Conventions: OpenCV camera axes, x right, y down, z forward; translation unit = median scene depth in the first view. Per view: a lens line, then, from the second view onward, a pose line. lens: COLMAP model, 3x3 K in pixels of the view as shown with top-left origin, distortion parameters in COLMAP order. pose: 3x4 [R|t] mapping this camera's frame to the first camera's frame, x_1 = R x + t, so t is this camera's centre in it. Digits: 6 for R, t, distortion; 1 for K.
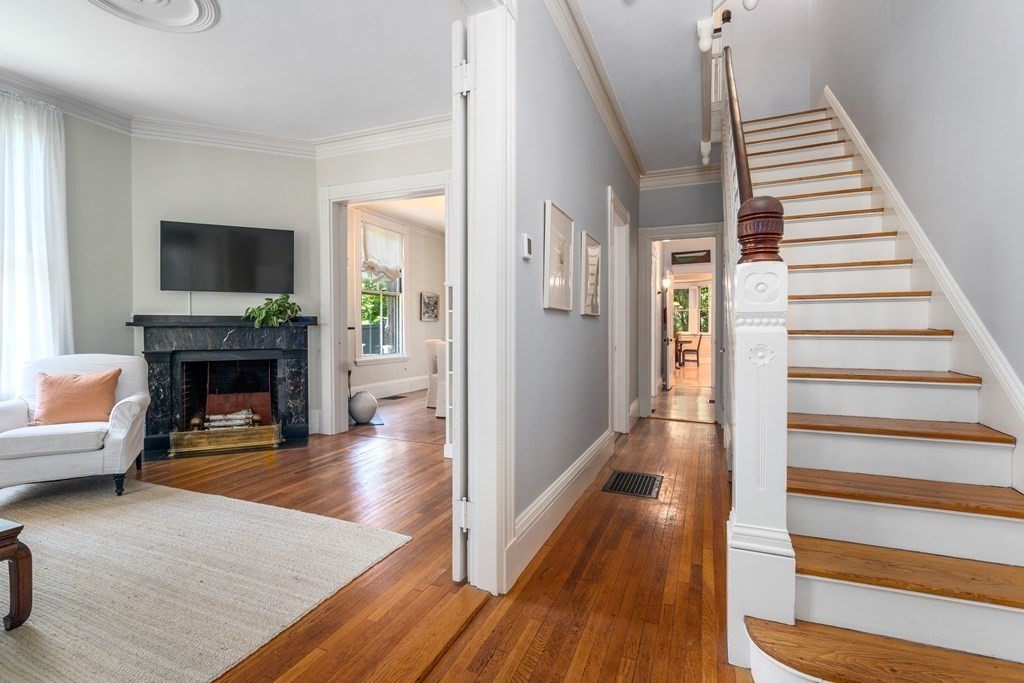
lens RADIAL K [[471.4, 0, 509.2], [0, 471.4, 335.4], [0, 0, 1]] dist [-0.000686, 0.000055]
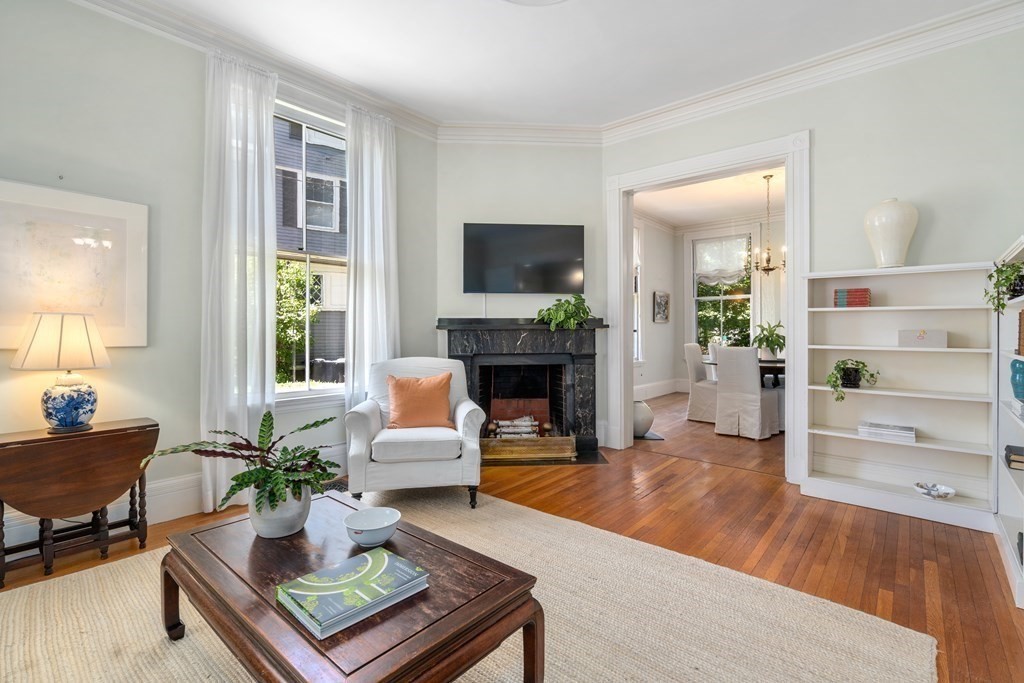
lens RADIAL K [[468.6, 0, 503.7], [0, 468.6, 331.9], [0, 0, 1]] dist [-0.001531, -0.000096]
pose [[0.948082, -0.000448, -0.318026, -0.328688], [-0.003358, 0.999929, -0.011418, -0.002869], [0.318009, 0.011893, 0.948013, 0.086534]]
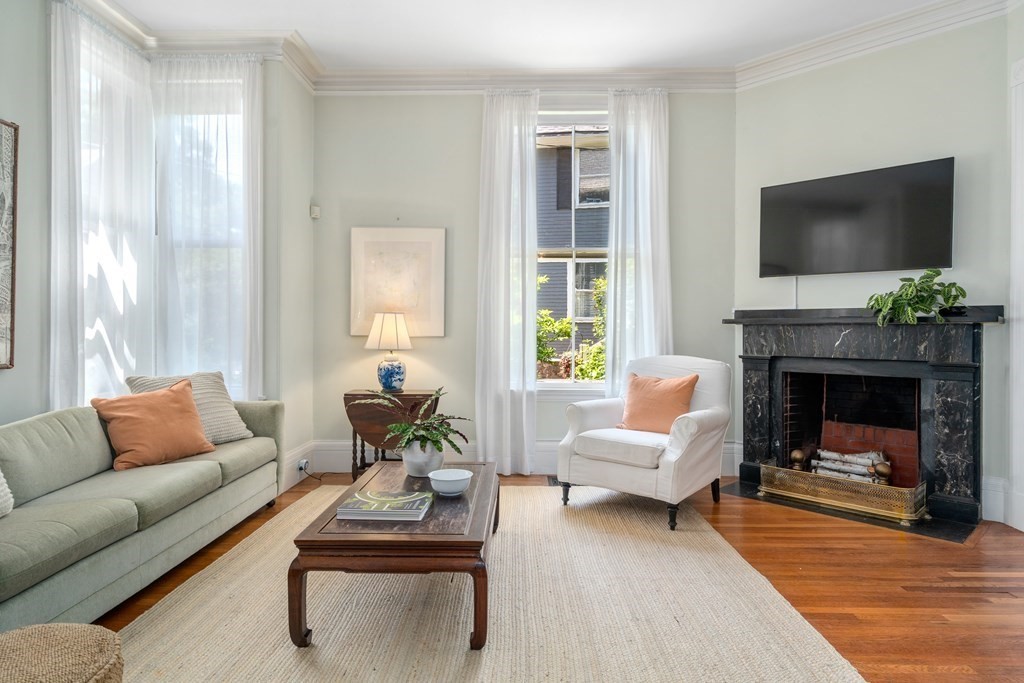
lens RADIAL K [[599.6, 0, 509.6], [0, 599.6, 328.9], [0, 0, 1]] dist [0.005950, 0.001975]
pose [[0.368550, 0.006405, -0.929586, 0.027175], [-0.017293, 0.999850, 0.000034, -0.003998], [0.929447, 0.016063, 0.368606, 0.242358]]
